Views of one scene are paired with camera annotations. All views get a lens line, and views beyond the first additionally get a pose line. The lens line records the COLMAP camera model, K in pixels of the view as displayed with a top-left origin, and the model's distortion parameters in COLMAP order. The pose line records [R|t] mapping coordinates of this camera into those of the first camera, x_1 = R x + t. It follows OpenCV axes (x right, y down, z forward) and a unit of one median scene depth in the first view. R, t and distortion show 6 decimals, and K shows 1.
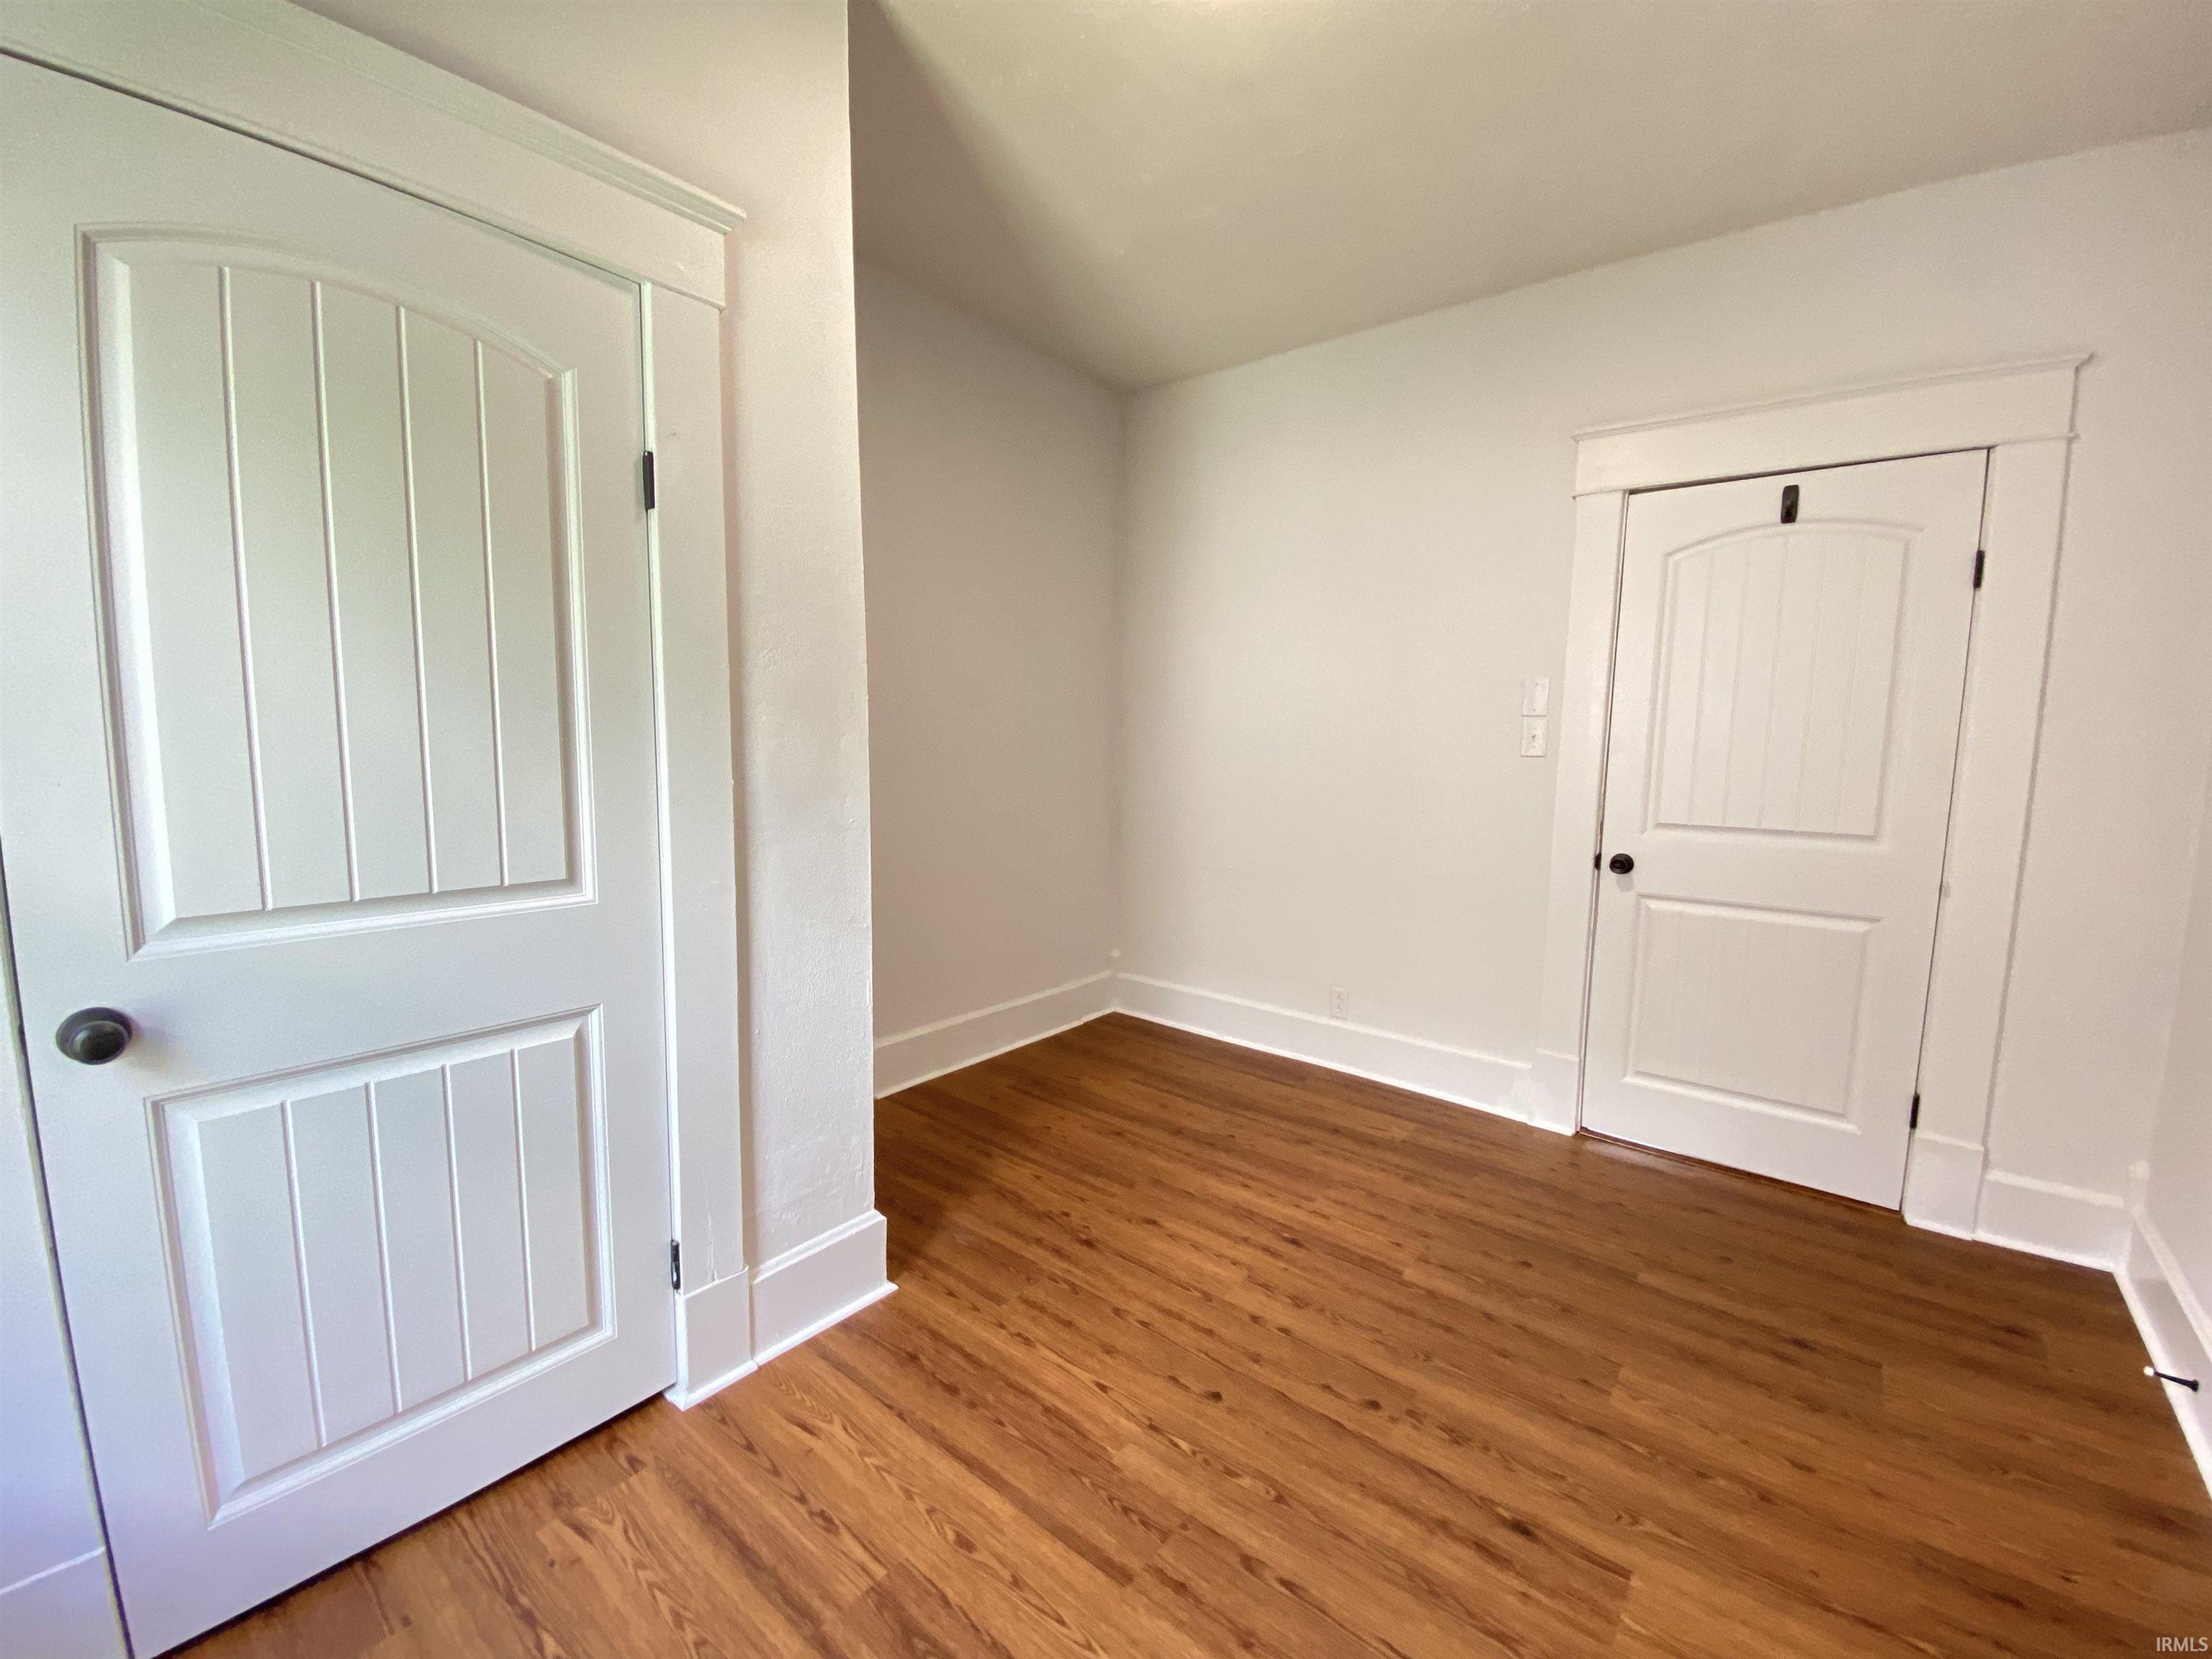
lens RADIAL K [[898.6, 0, 1106.0], [0, 898.6, 829.5], [0, 0, 1]] dist [0.055691, -0.032682]
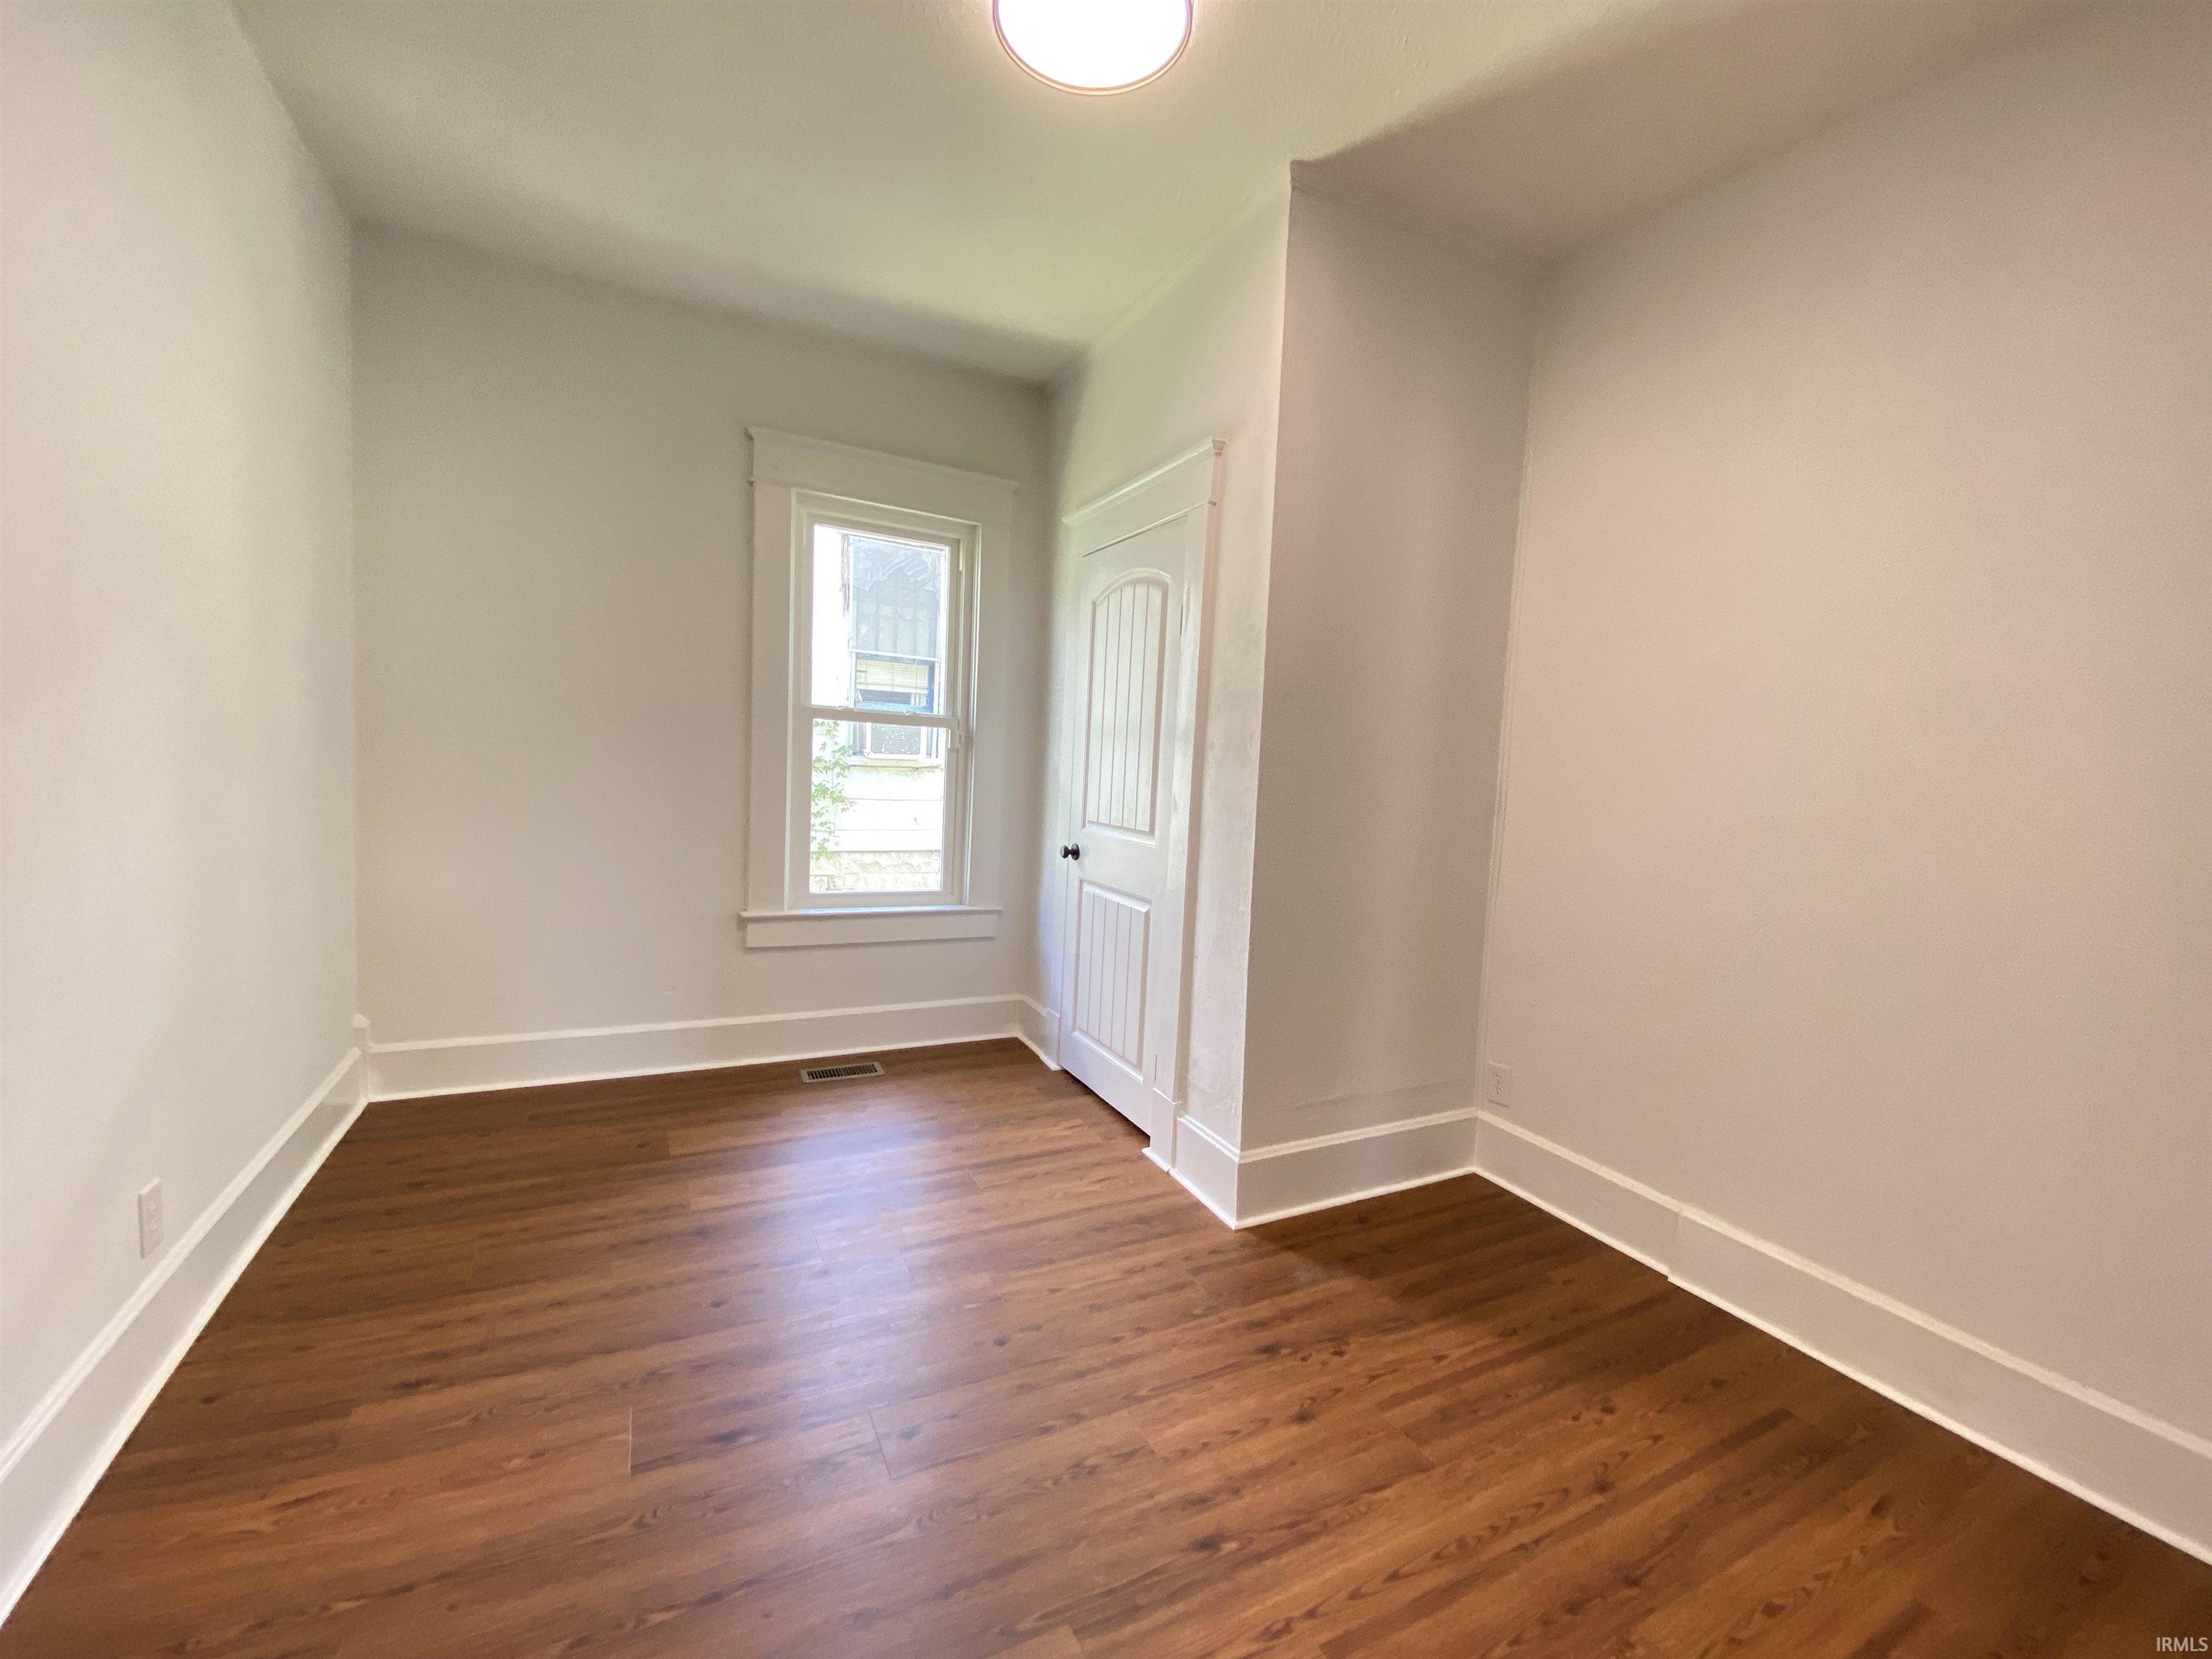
lens RADIAL K [[898.6, 0, 1106.0], [0, 898.6, 829.5], [0, 0, 1]] dist [0.055691, -0.032682]
pose [[-0.399293, 0.034549, -0.916172, 0.942295], [-0.159055, 0.981527, 0.106333, -0.106569], [0.902921, 0.188180, -0.386421, 1.276364]]
